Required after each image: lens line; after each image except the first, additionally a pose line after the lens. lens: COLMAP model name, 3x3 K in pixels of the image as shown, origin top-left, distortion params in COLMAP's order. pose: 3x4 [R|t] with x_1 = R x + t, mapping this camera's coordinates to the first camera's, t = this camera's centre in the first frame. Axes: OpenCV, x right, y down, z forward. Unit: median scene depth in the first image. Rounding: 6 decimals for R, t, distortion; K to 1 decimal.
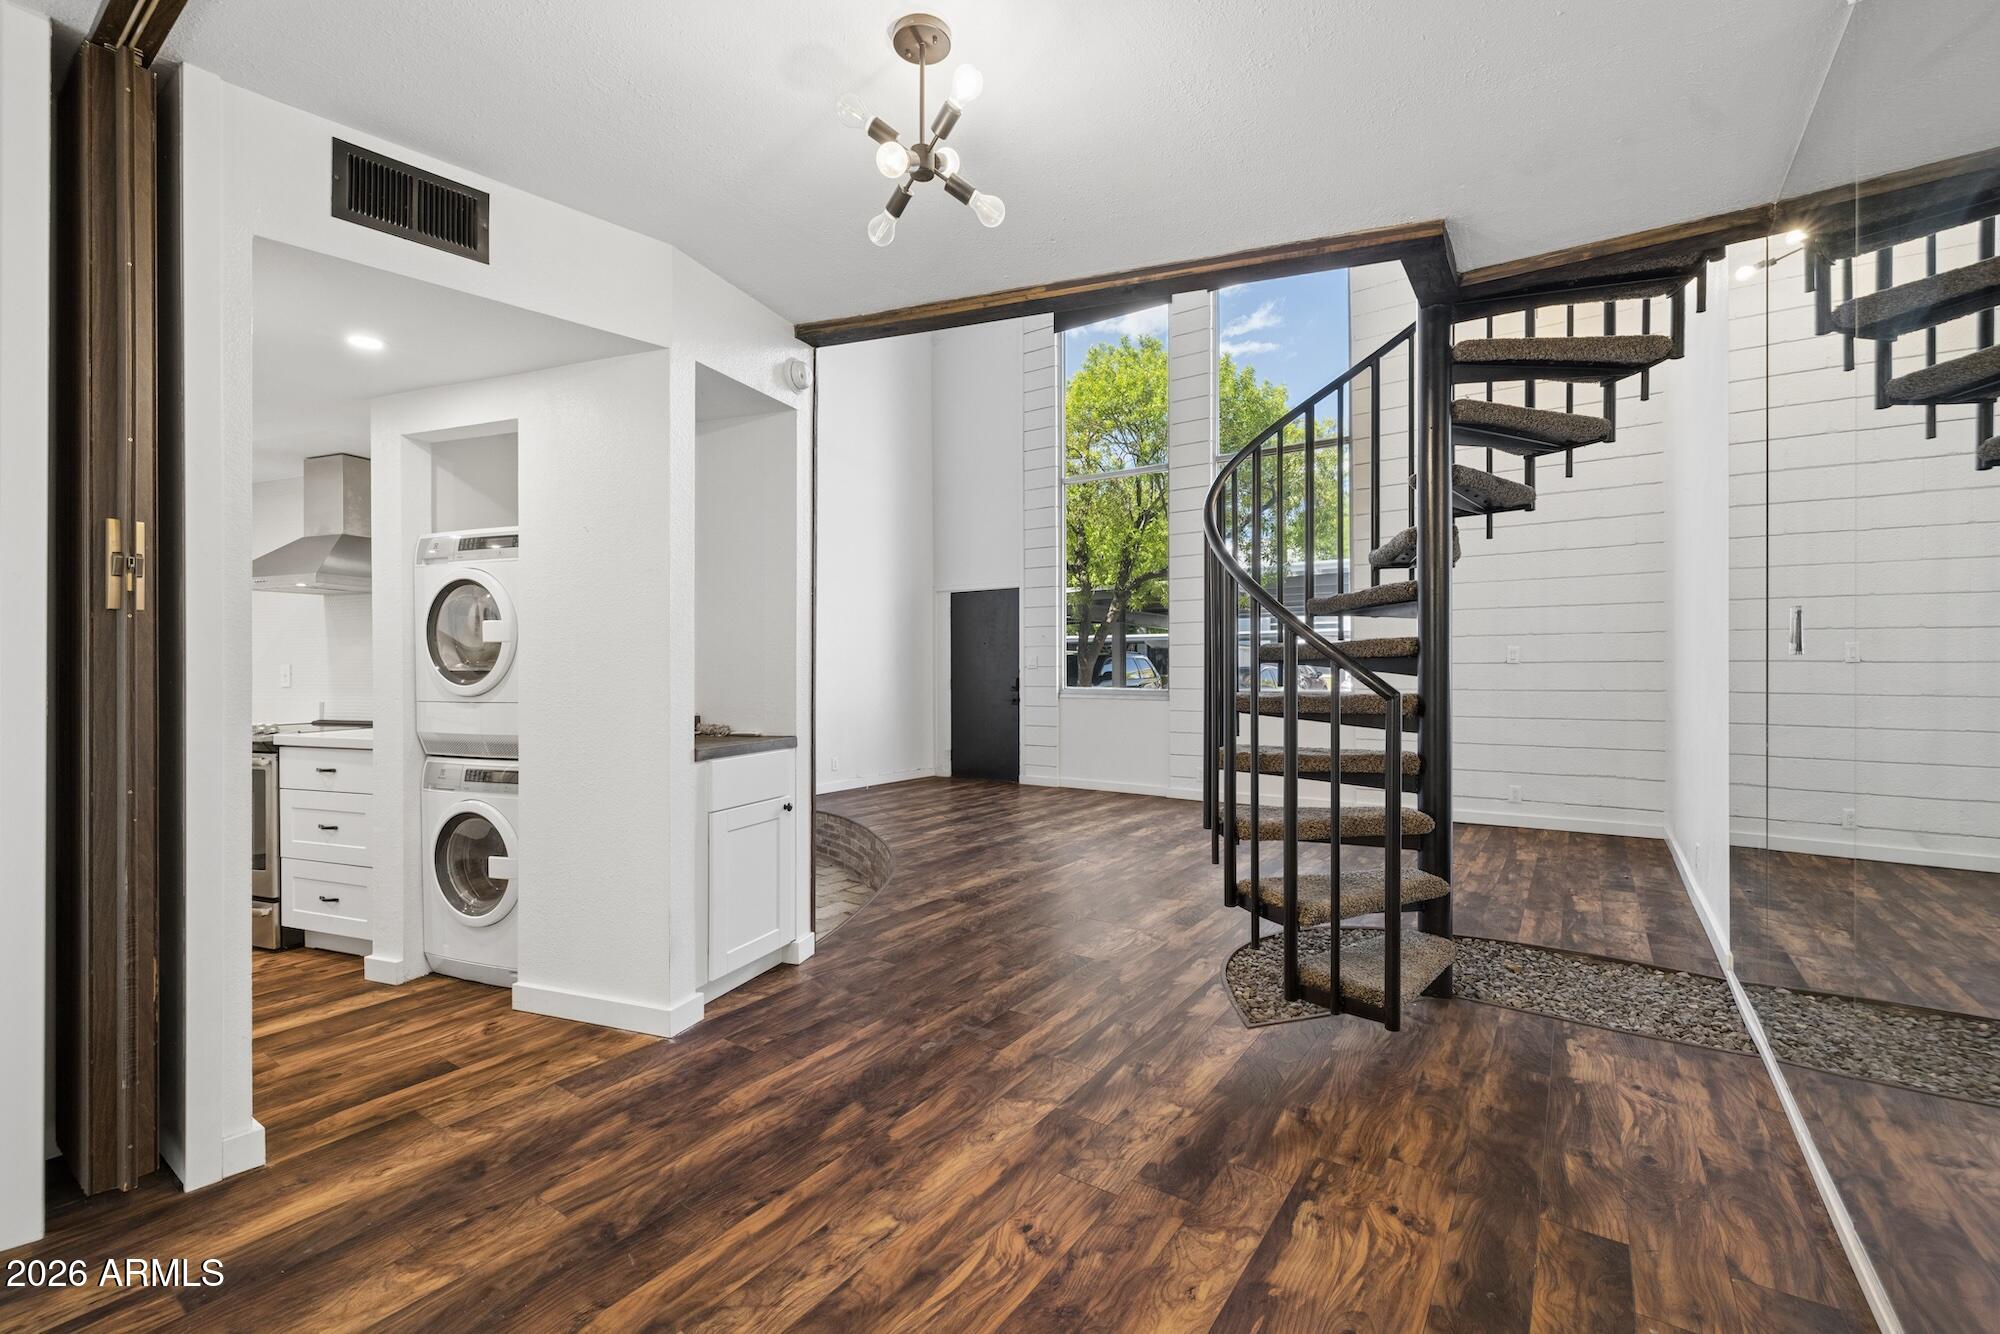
lens RADIAL K [[845.2, 0, 992.3], [0, 845.2, 667.9], [0, 0, 1]] dist [0.000546, 0.000139]
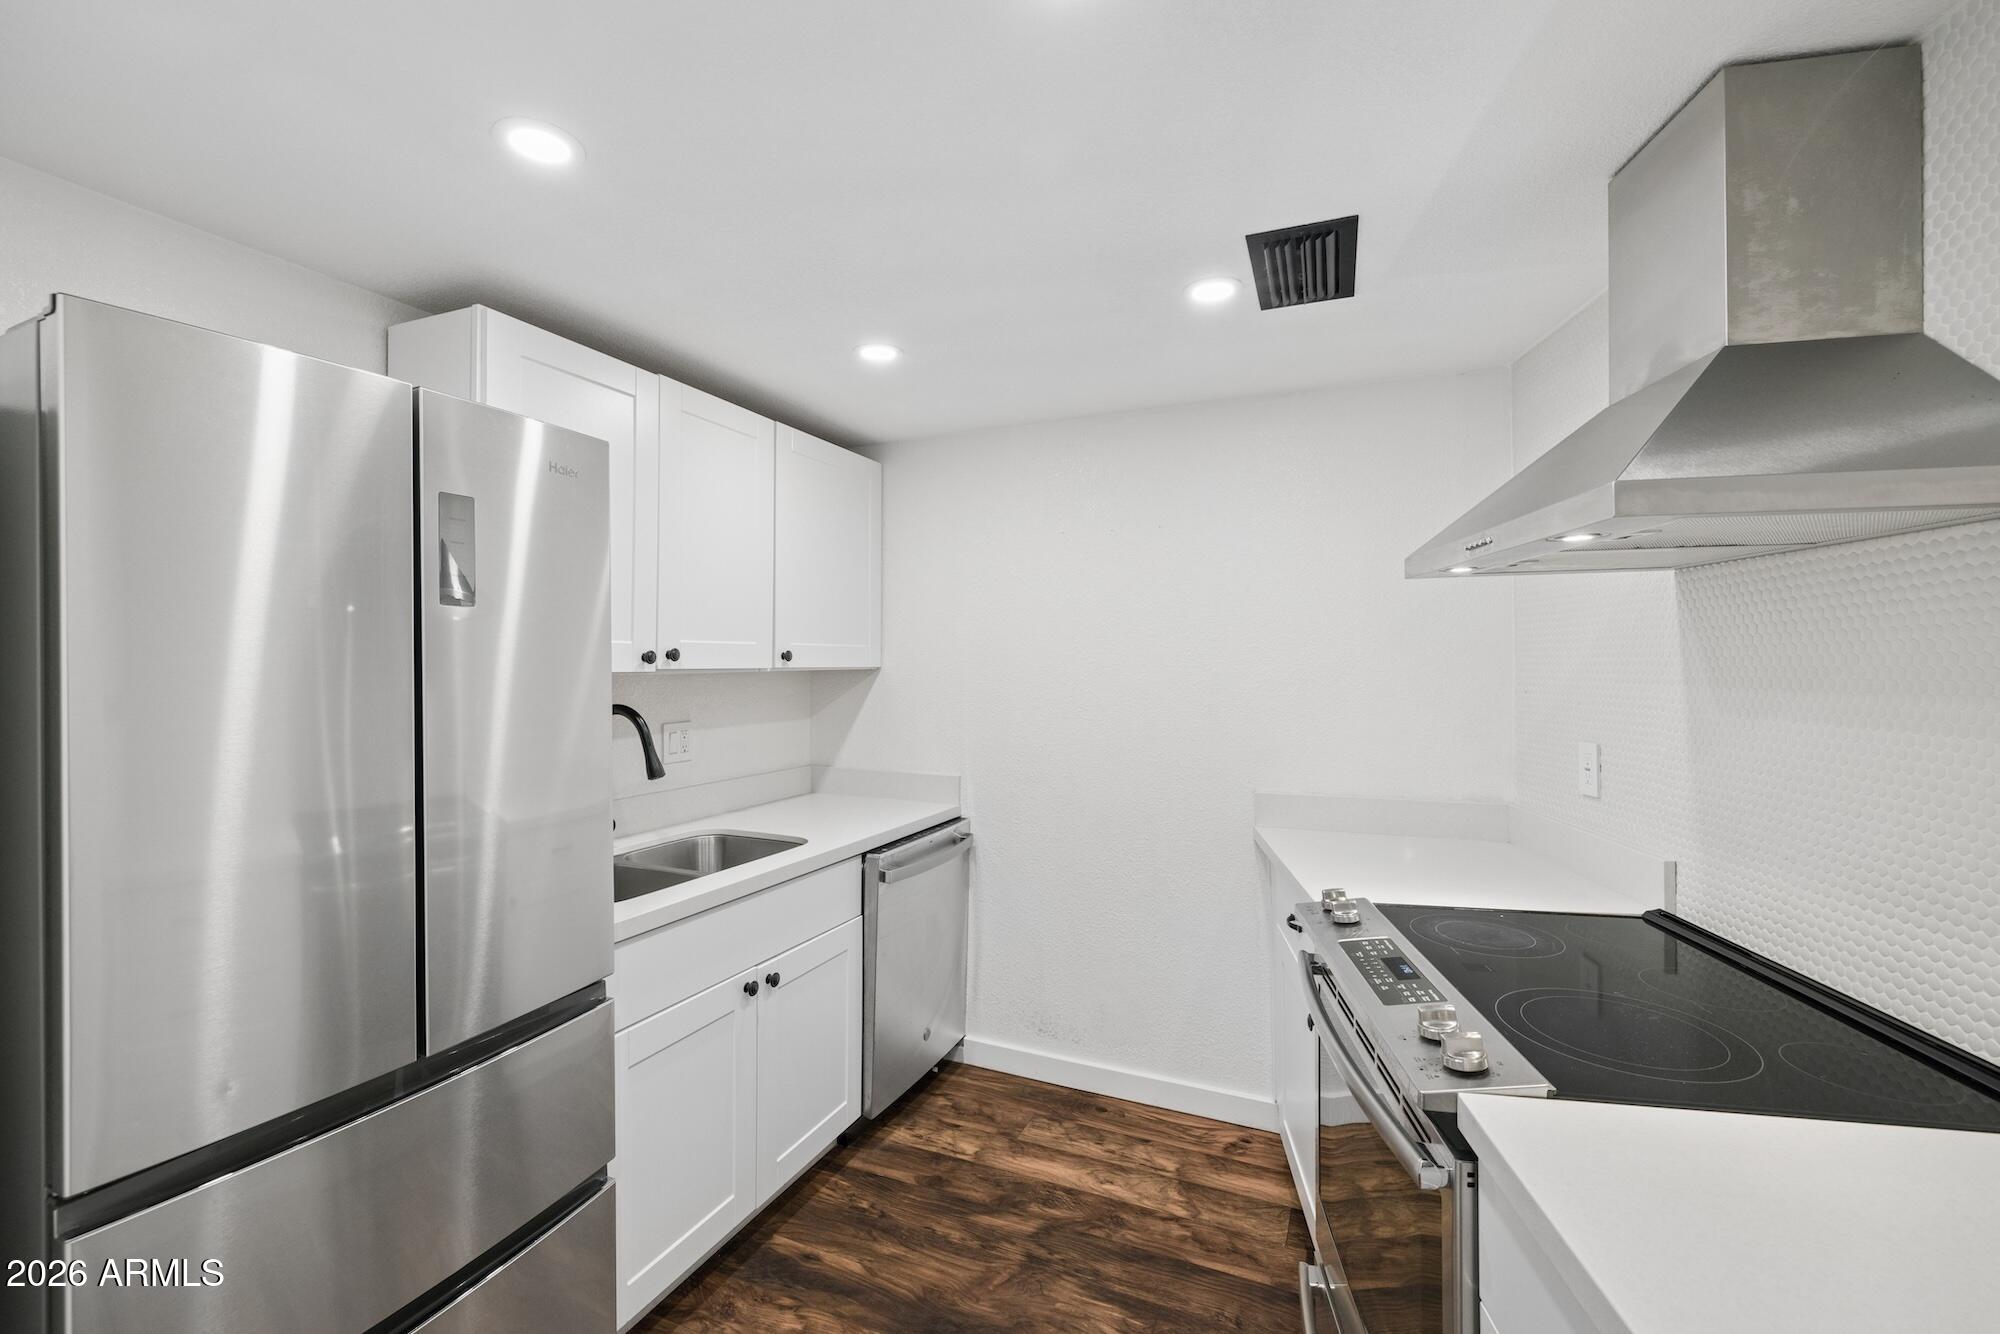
lens RADIAL K [[841.1, 0, 992.1], [0, 841.1, 664.5], [0, 0, 1]] dist [-0.000690, -0.000258]
pose [[0.183812, 0.002531, -0.982958, -0.920866], [0.003171, 0.999990, 0.003168, -0.089633], [0.982956, -0.003699, 0.183802, 1.213025]]
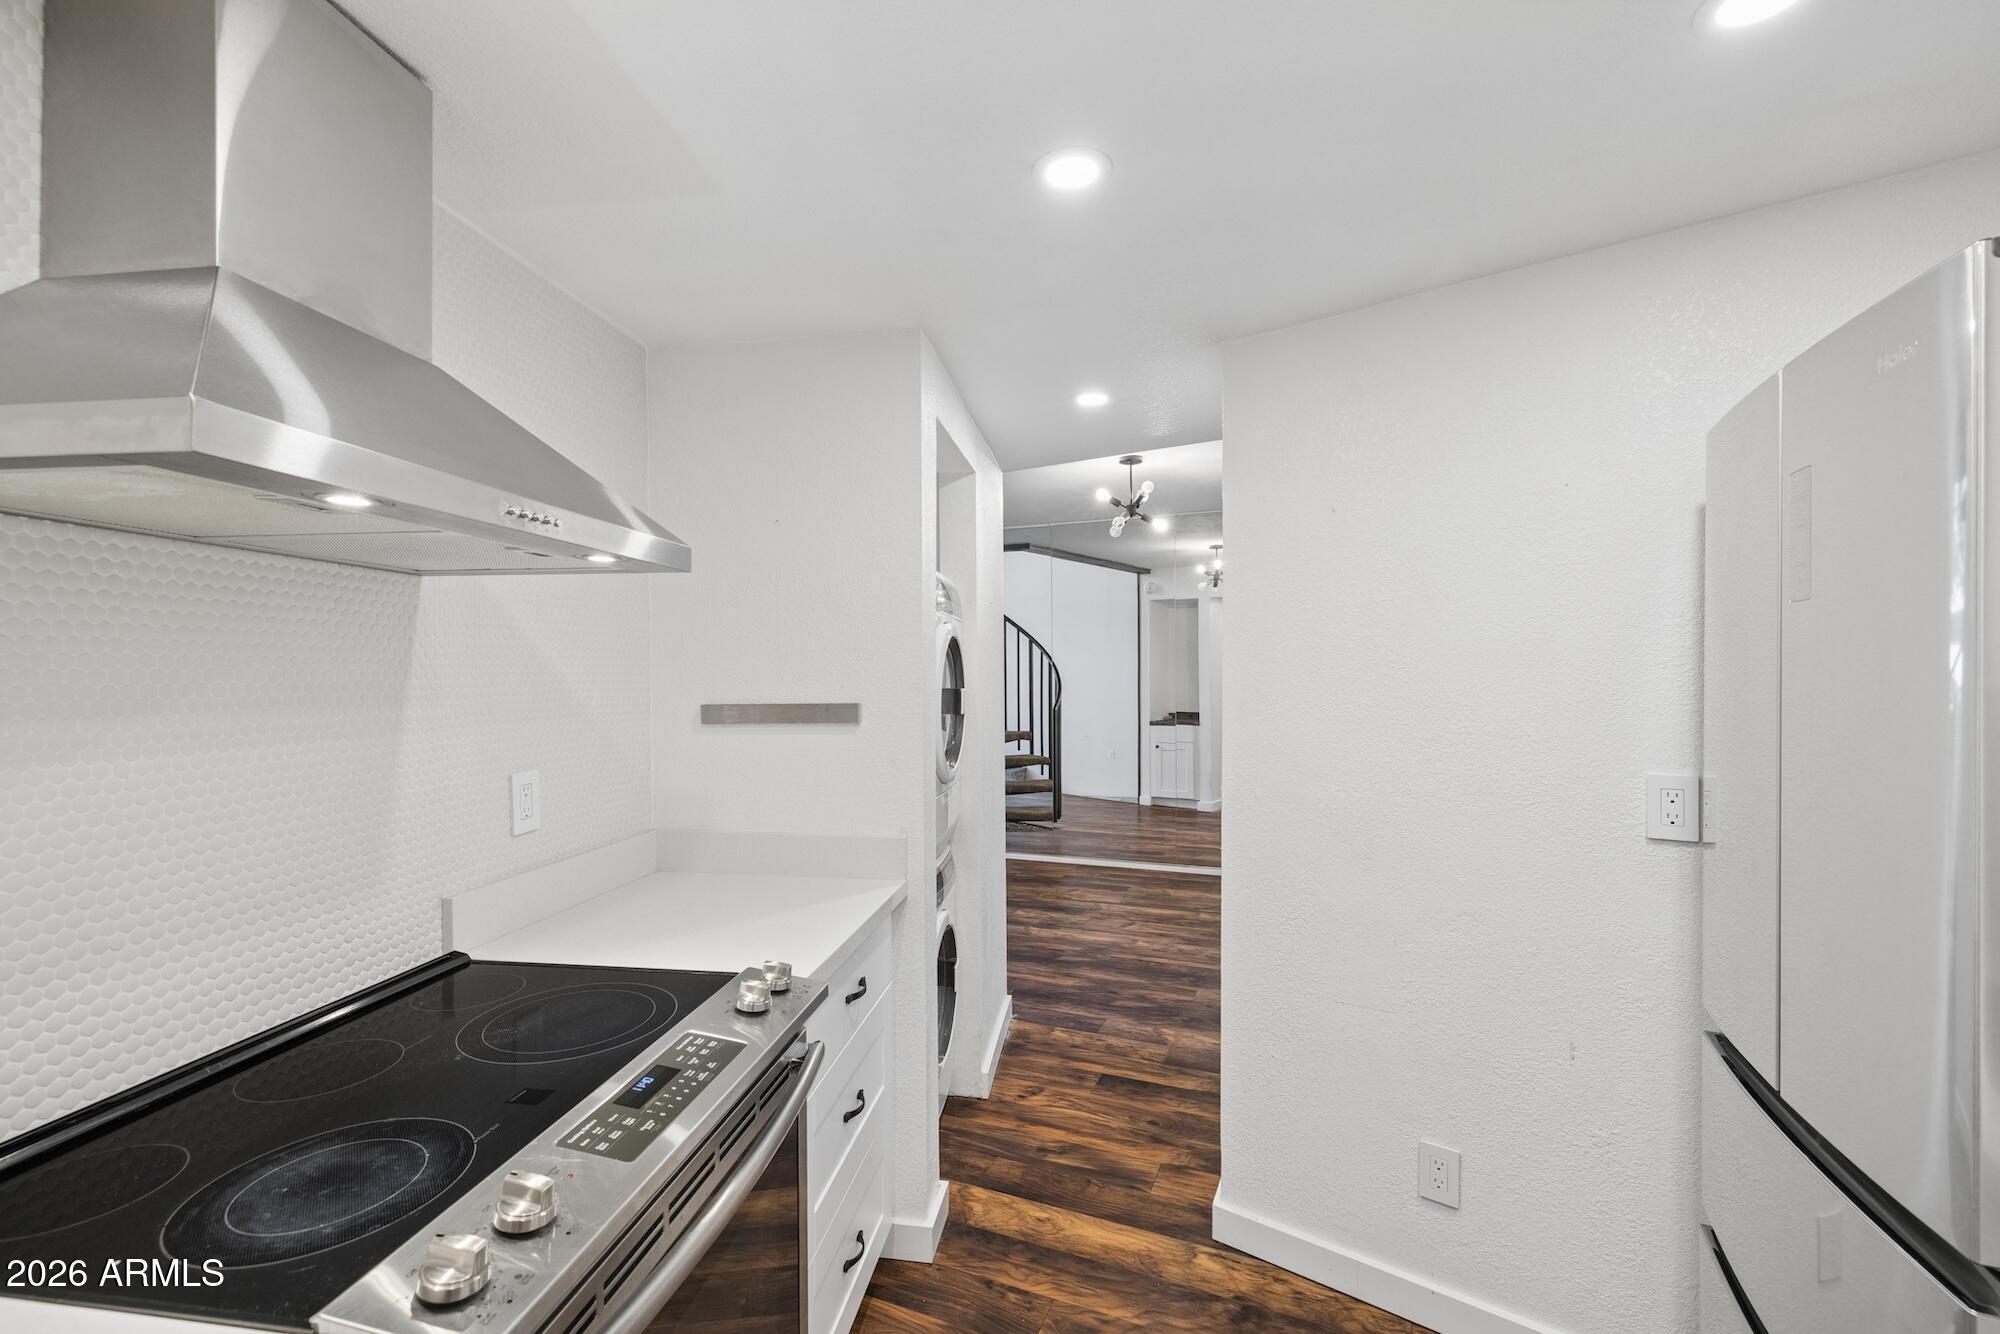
lens RADIAL K [[845.2, 0, 992.3], [0, 845.2, 667.9], [0, 0, 1]] dist [0.000546, 0.000139]
pose [[-0.210986, 0.007868, 0.977458, -1.892482], [-0.000477, 0.999967, -0.008153, -0.090932], [-0.977489, -0.002186, -0.210975, 1.509574]]
